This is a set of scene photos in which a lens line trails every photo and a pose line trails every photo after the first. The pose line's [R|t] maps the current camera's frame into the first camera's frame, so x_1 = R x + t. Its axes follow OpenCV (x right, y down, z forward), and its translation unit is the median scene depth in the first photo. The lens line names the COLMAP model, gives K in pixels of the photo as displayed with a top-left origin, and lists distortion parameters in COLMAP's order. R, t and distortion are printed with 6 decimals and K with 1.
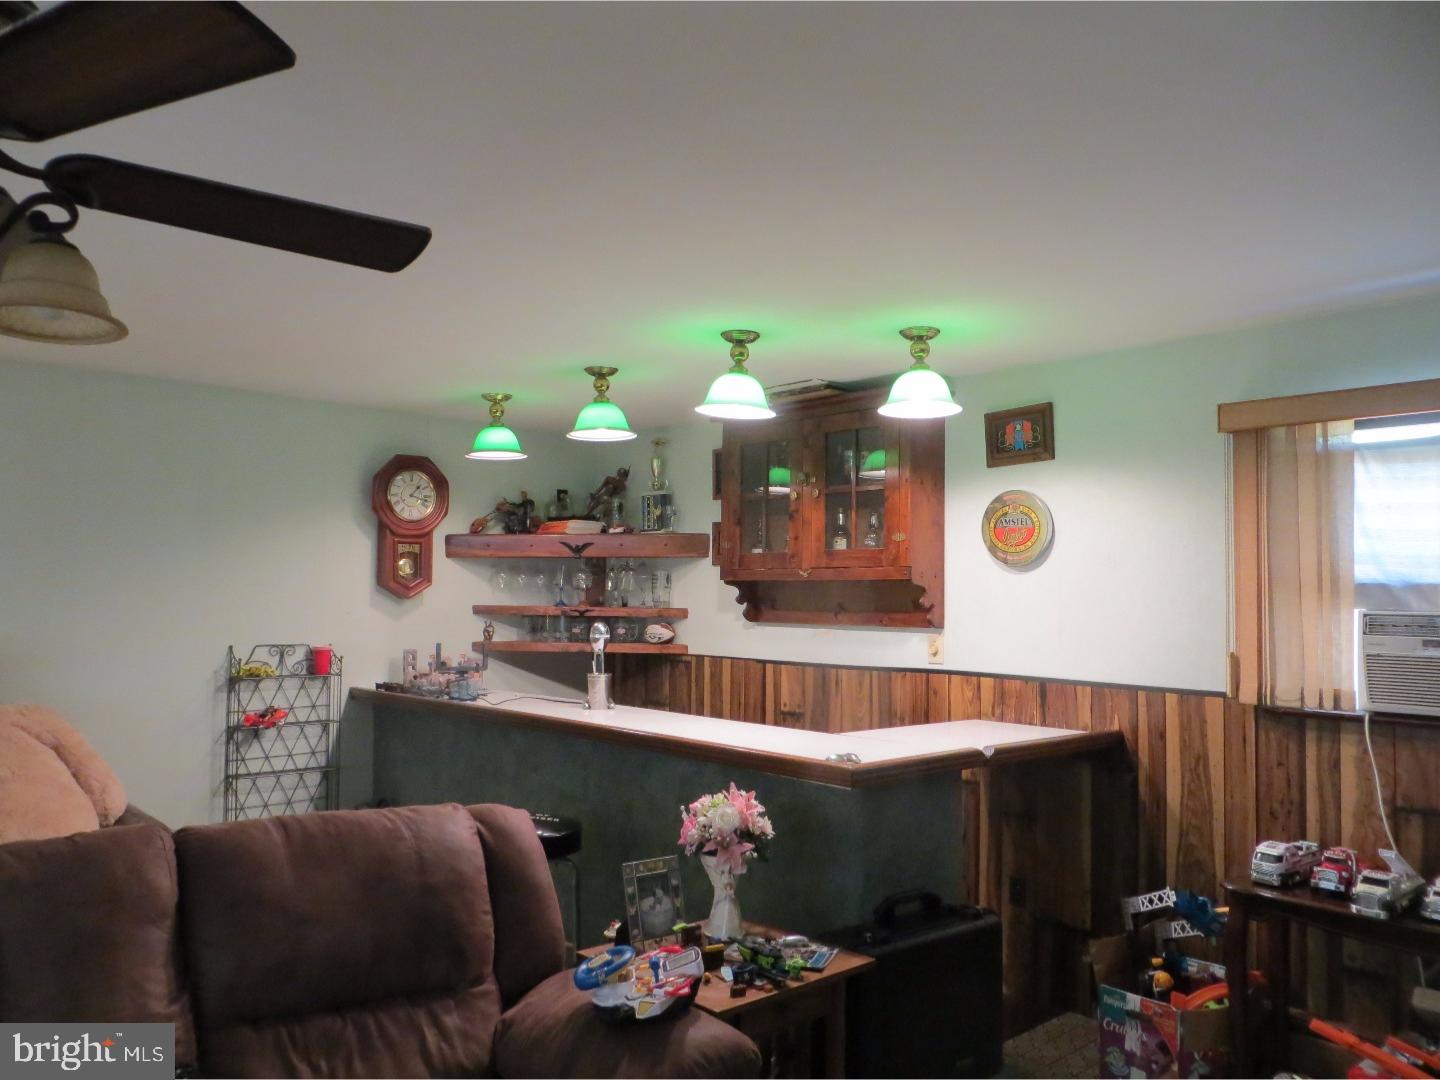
lens RADIAL K [[1061.1, 0, 720.0], [0, 1061.1, 540.0], [0, 0, 1]] dist [-0.000330, 0.004915]
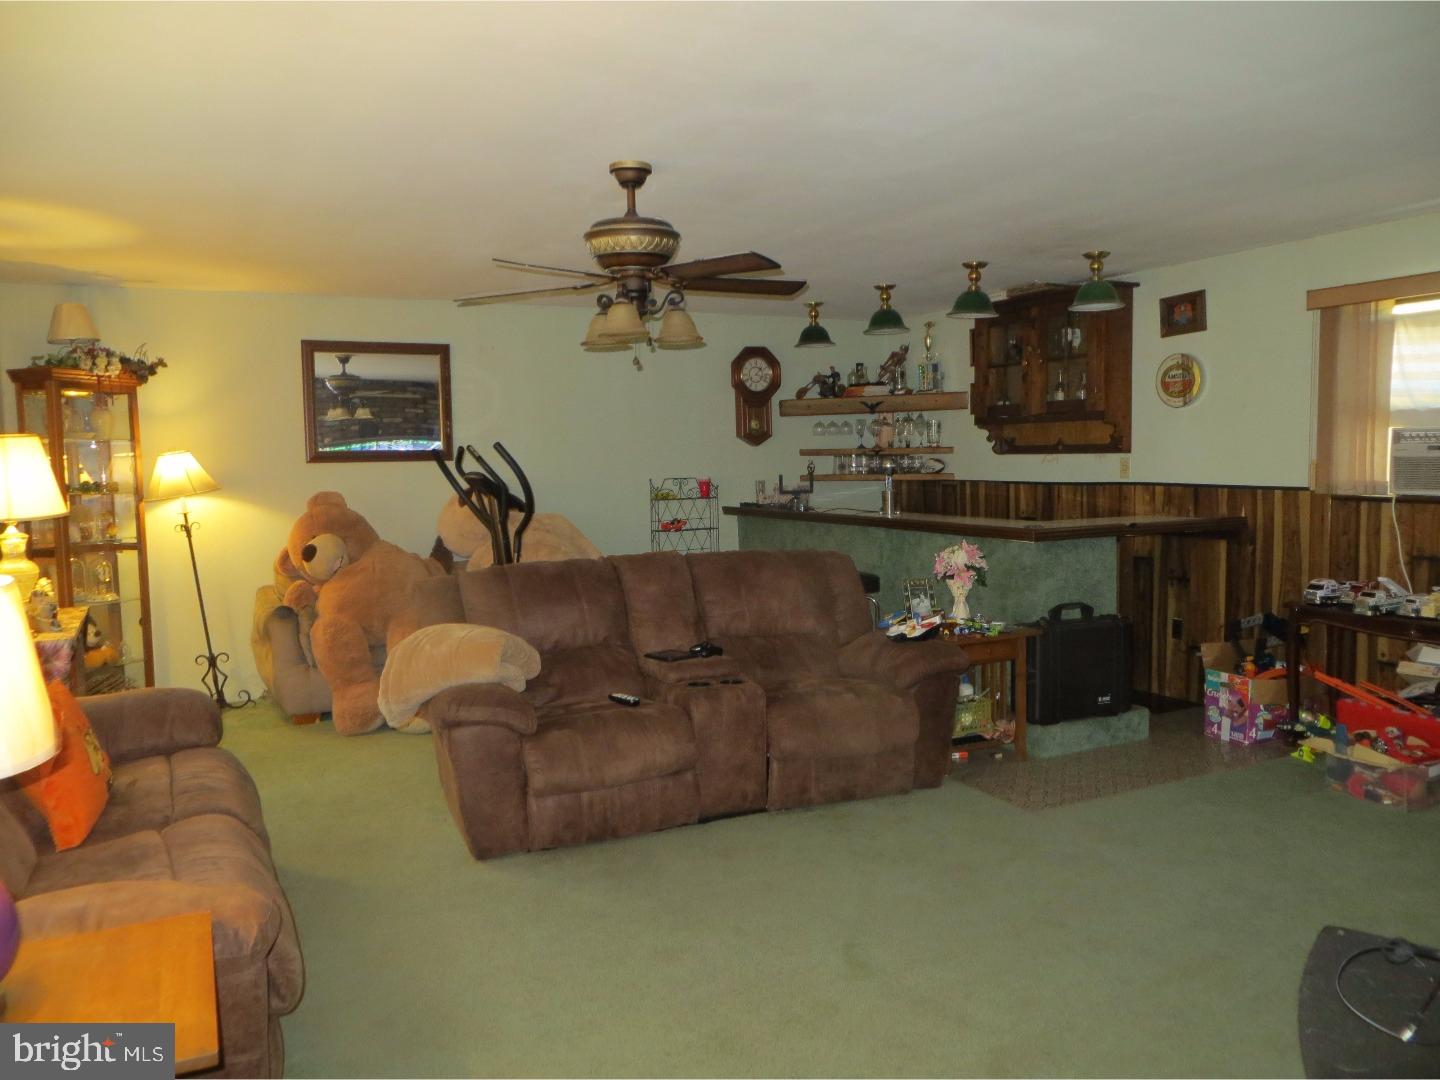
lens RADIAL K [[1061.1, 0, 720.0], [0, 1061.1, 540.0], [0, 0, 1]] dist [-0.000330, 0.004915]
pose [[0.961500, -0.007415, -0.274704, 0.075201], [0.044966, 0.990408, 0.130653, -0.012425], [0.271101, -0.137976, 0.952611, -0.552593]]
